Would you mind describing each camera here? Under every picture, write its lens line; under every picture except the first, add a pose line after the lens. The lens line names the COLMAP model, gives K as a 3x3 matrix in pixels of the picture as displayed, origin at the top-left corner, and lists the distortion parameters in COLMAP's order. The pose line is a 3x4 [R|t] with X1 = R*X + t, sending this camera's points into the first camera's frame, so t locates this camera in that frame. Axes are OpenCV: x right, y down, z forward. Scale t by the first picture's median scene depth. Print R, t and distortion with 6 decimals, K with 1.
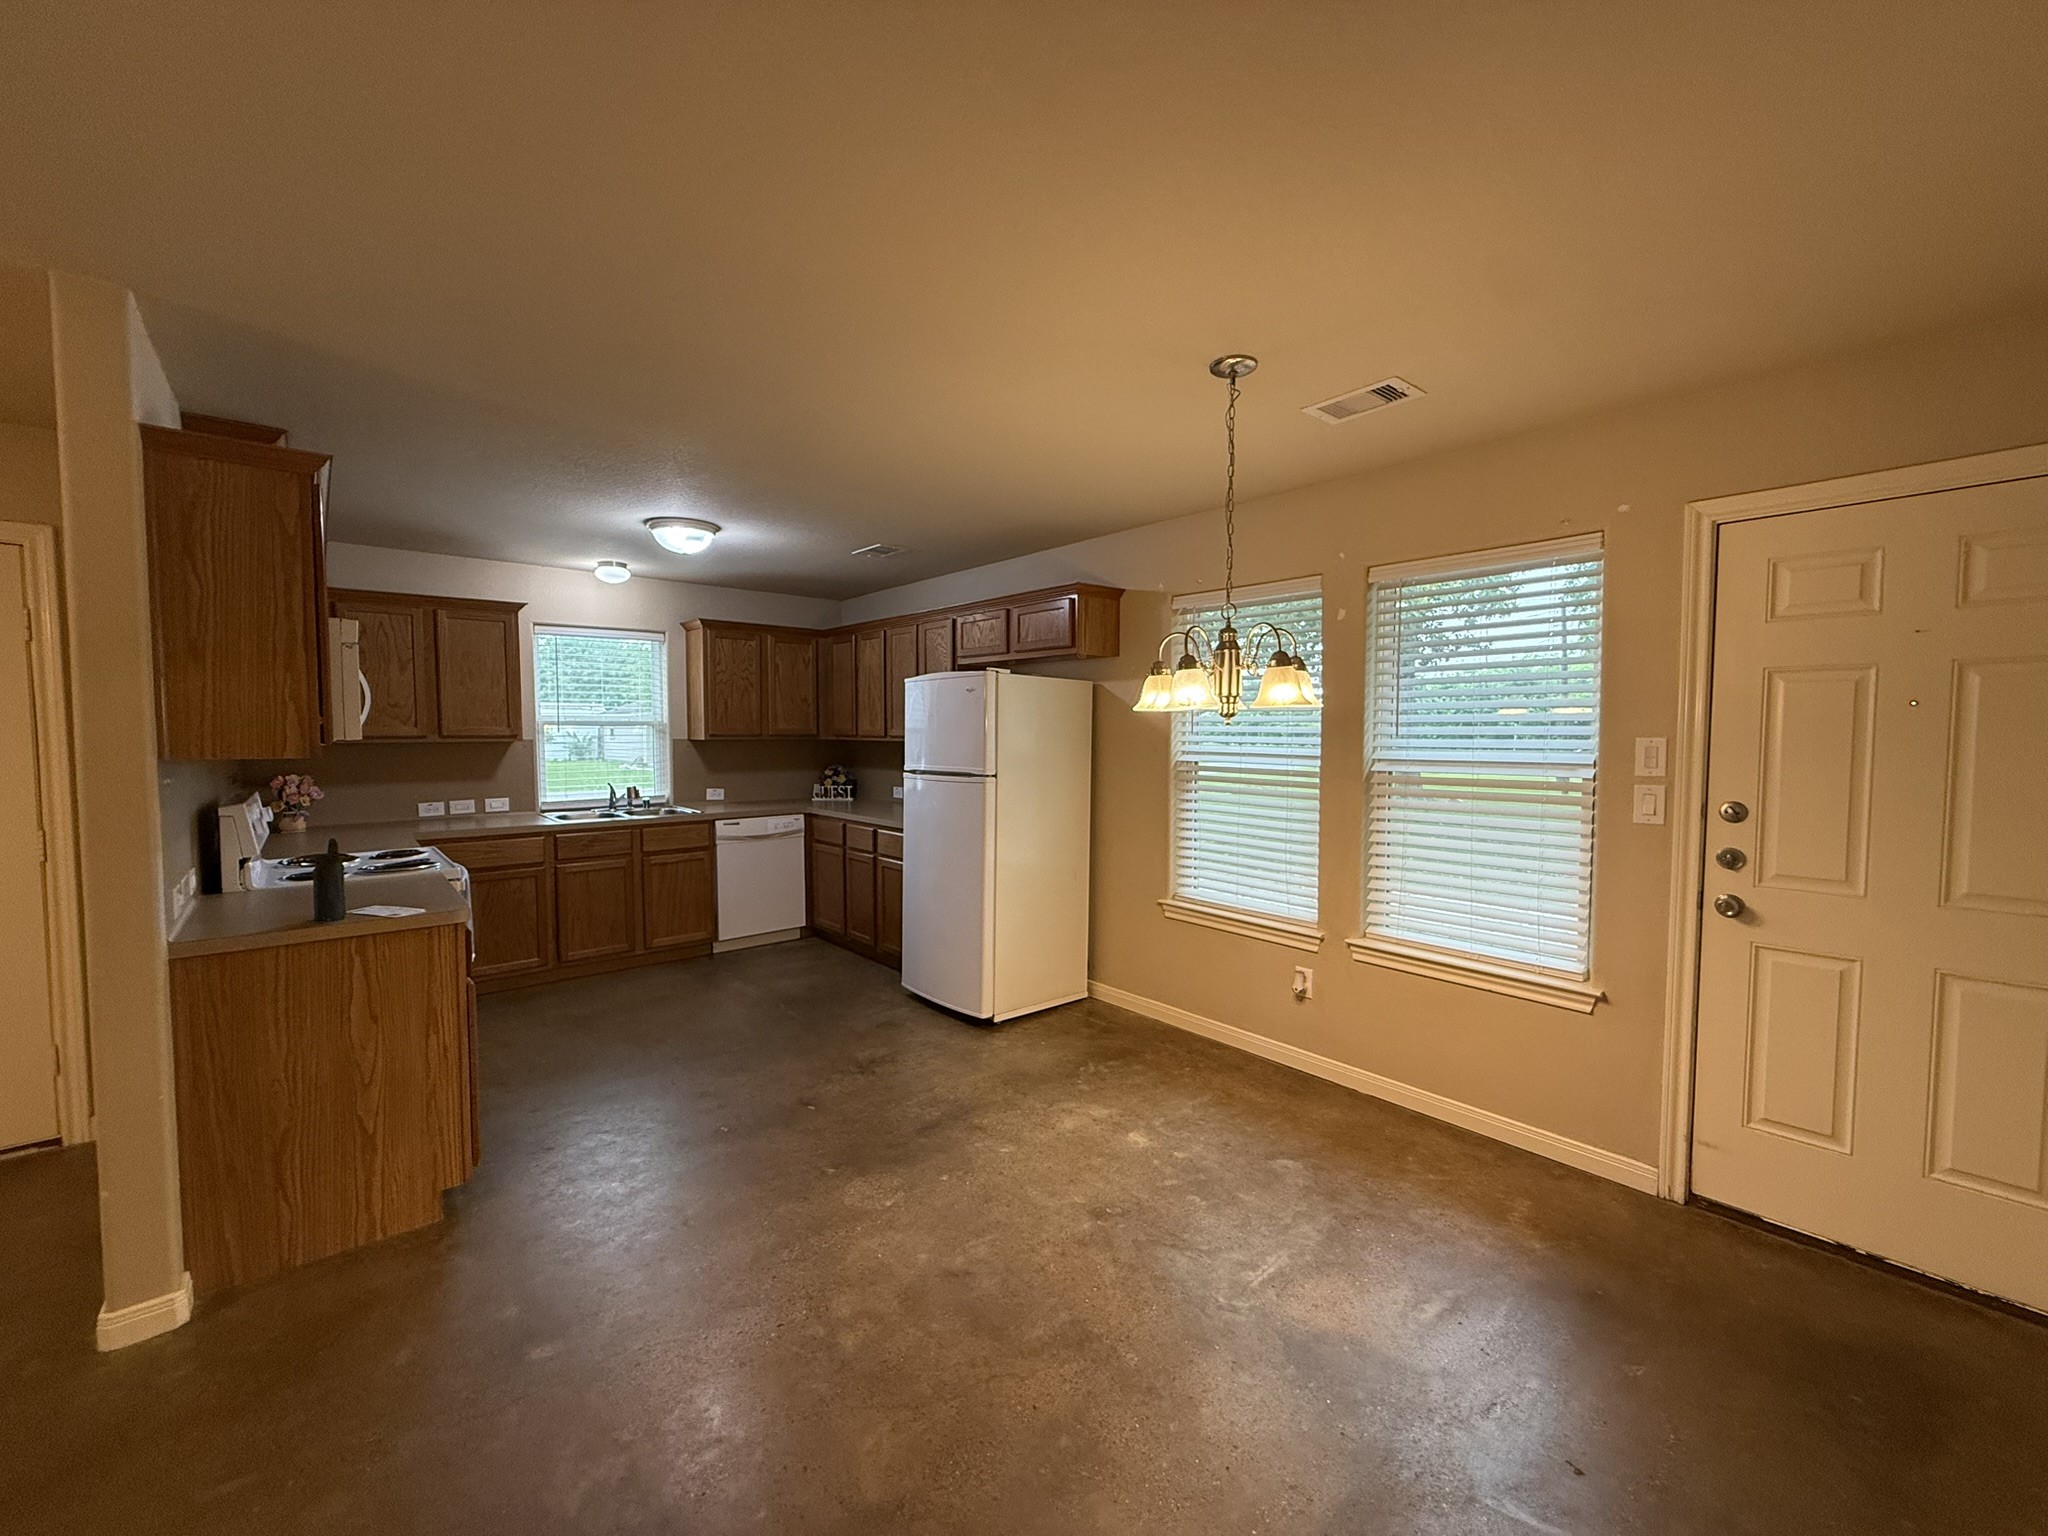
lens RADIAL K [[820.3, 0, 1019.2], [0, 820.3, 773.6], [0, 0, 1]] dist [-0.001919, 0.000699]
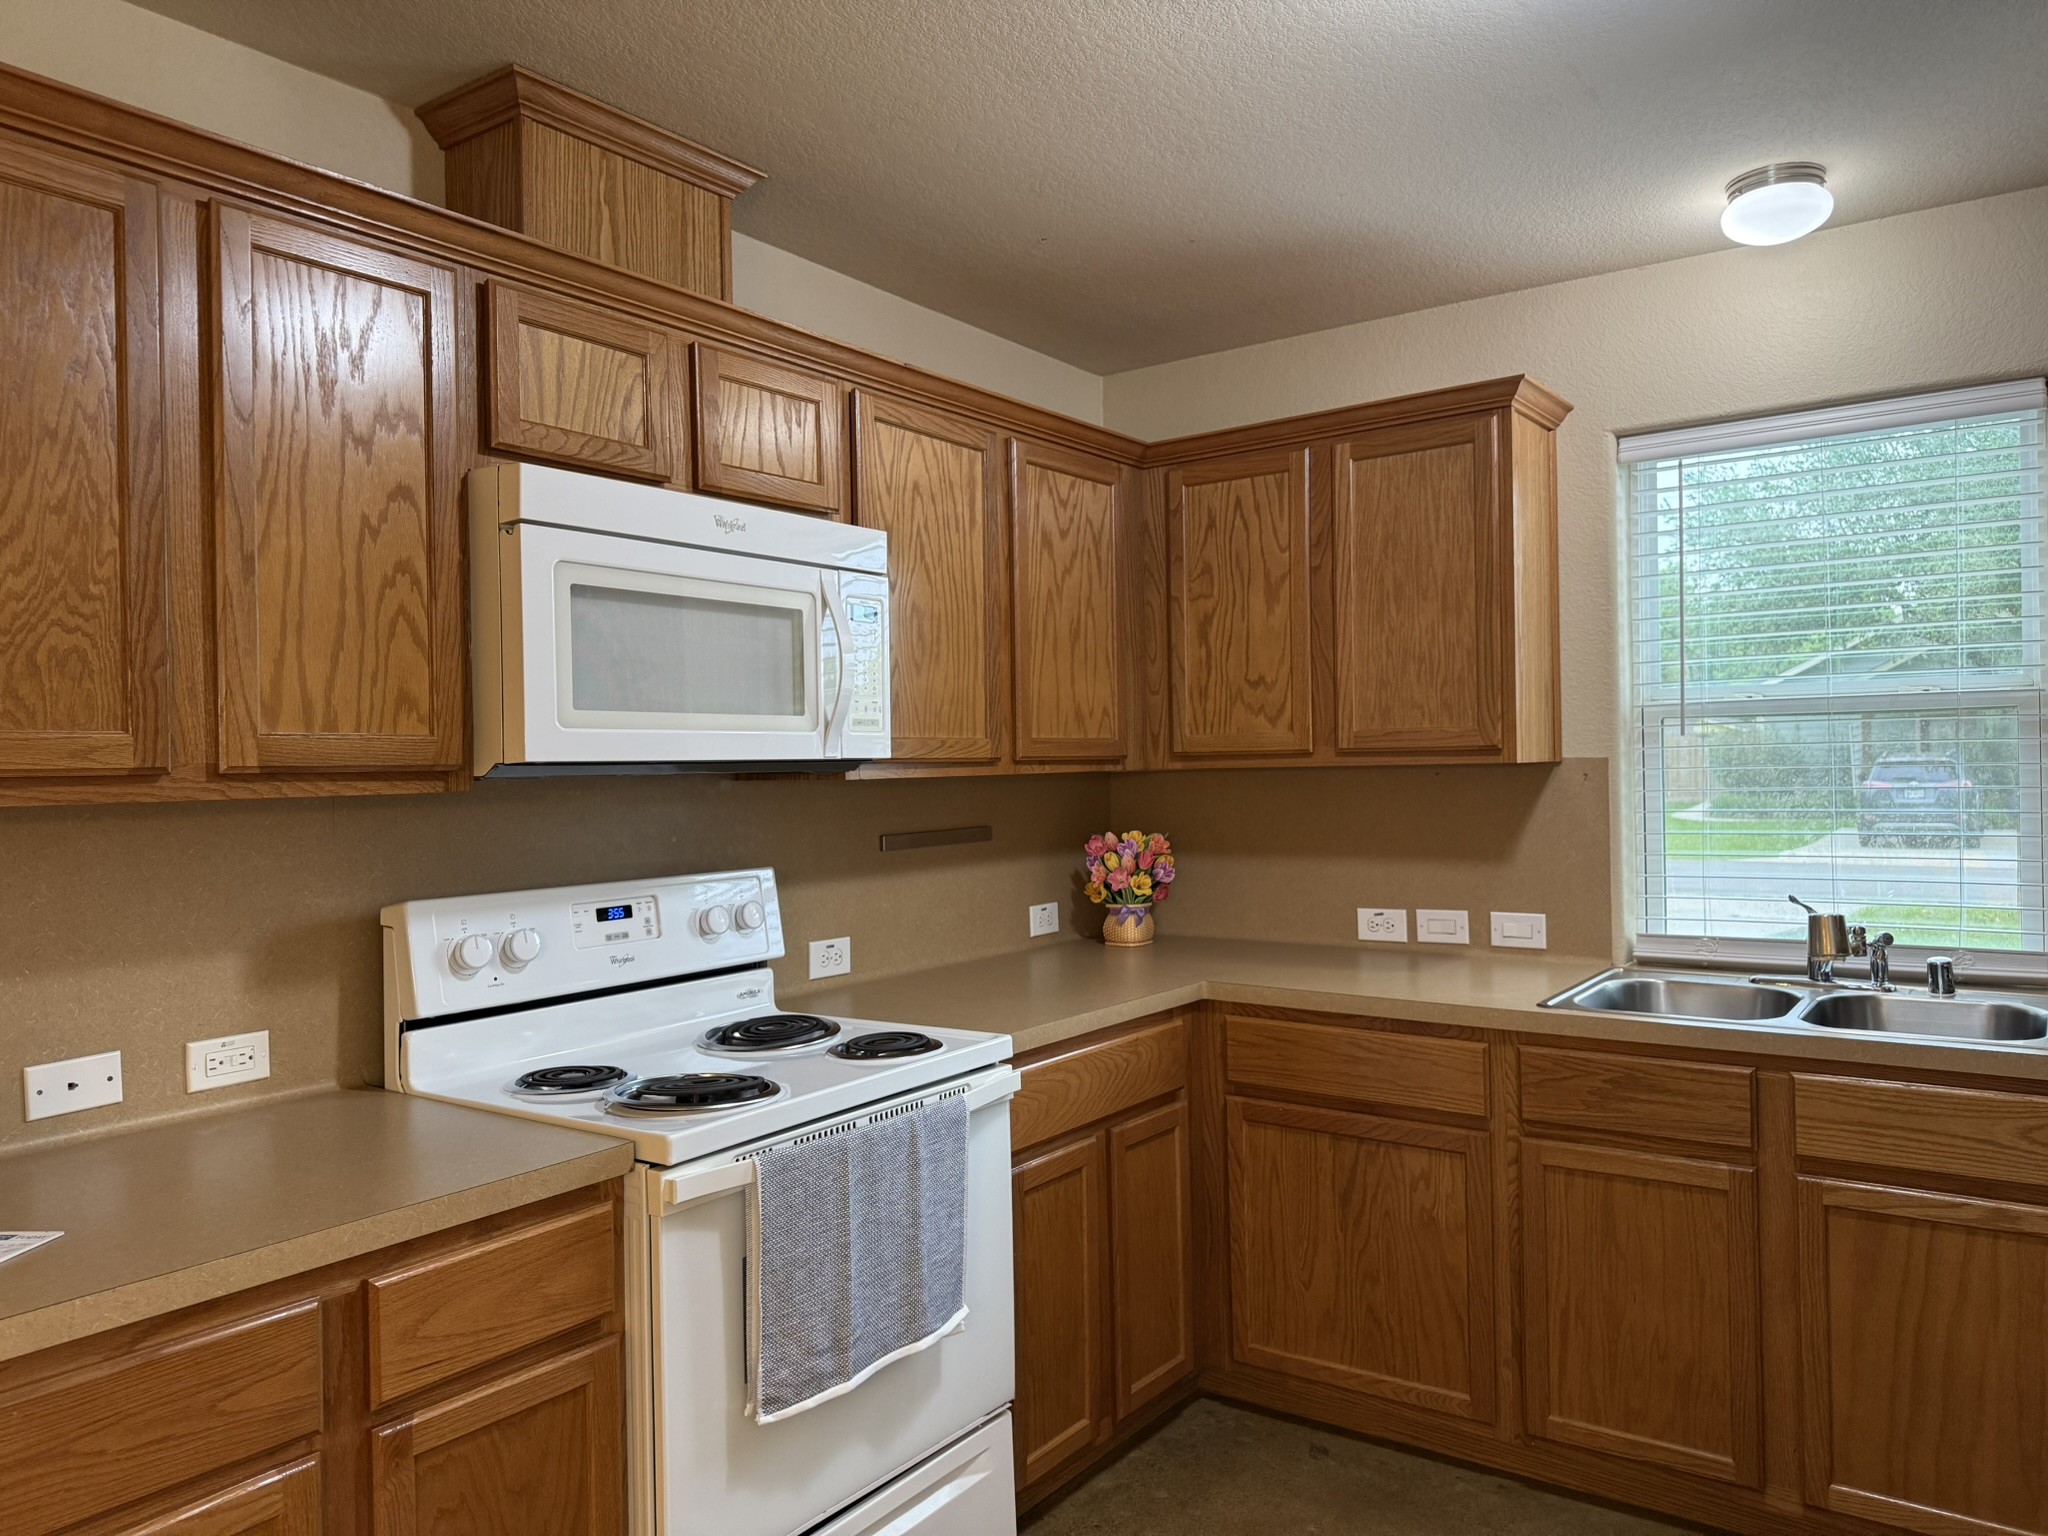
lens RADIAL K [[1448.1, 0, 1024.0], [0, 1448.1, 768.0], [0, 0, 1]] dist [0.102304, -0.123191]
pose [[0.247172, 0.002451, -0.968968, -0.055928], [-0.034565, 0.999383, -0.006290, -0.040144], [0.968355, 0.035047, 0.247104, 0.986878]]
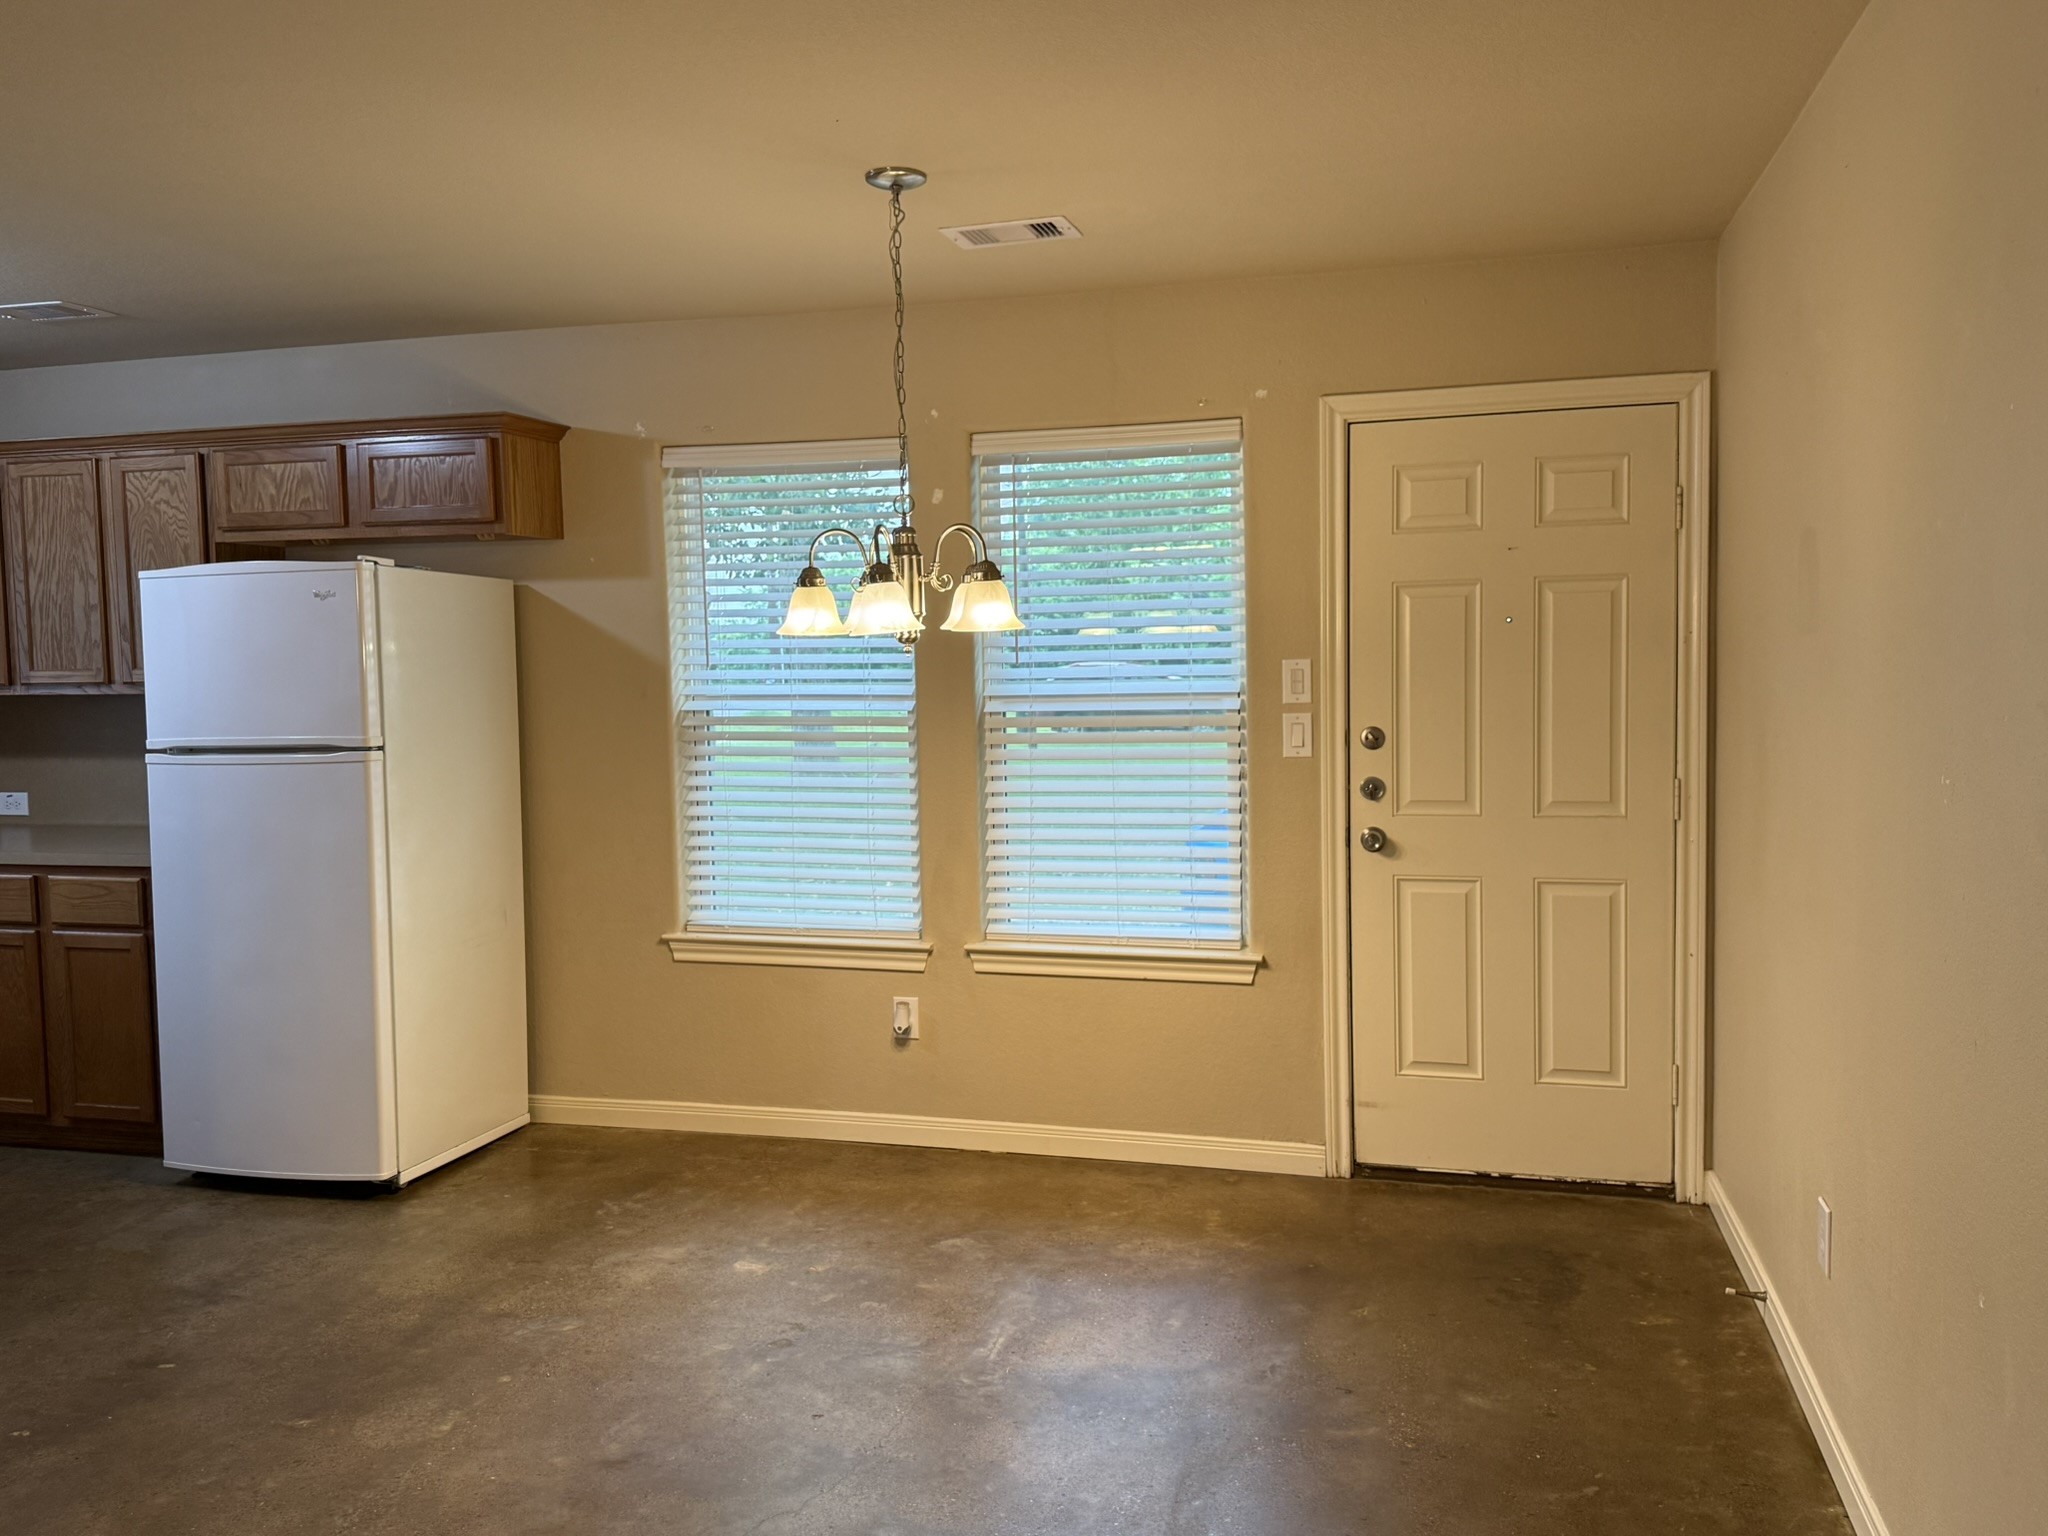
lens RADIAL K [[1622.9, 0, 1019.4], [0, 1622.9, 763.1], [0, 0, 1]] dist [0.128976, -0.220722]
pose [[0.824110, -0.054079, 0.563842, -0.396808], [0.048880, 0.998508, 0.024324, 0.009075], [-0.564317, 0.007515, 0.825524, -0.235739]]
